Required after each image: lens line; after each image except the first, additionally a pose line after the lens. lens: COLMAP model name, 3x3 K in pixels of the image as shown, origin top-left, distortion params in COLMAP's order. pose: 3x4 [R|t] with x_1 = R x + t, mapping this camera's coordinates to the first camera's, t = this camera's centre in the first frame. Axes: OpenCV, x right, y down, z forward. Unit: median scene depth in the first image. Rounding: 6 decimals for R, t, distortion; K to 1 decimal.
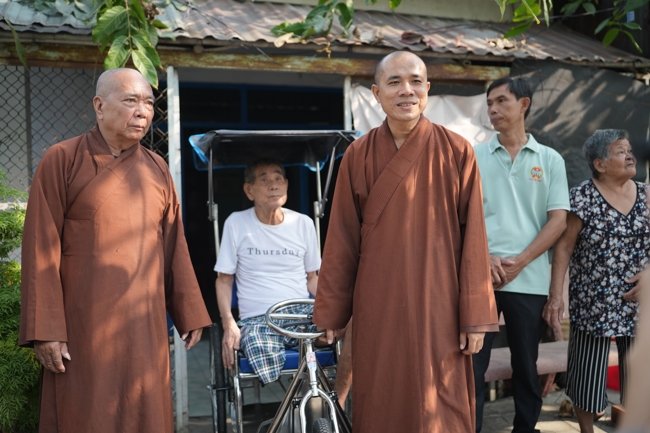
lens RADIAL K [[594.0, 0, 325.0], [0, 594.0, 216.5], [0, 0, 1]] dist [-0.122096, 0.146815]
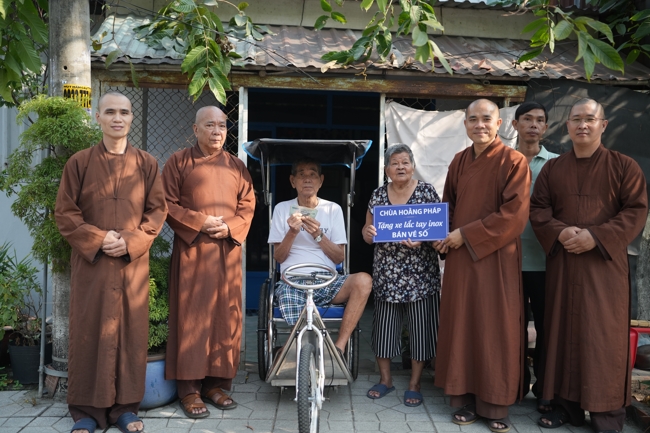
lens RADIAL K [[594.0, 0, 325.0], [0, 594.0, 216.5], [0, 0, 1]] dist [-0.122096, 0.146815]
pose [[0.978614, 0.048129, -0.199996, 0.196136], [-0.046176, 0.998829, 0.014421, 0.007554], [0.200456, -0.004878, 0.979691, -0.259225]]
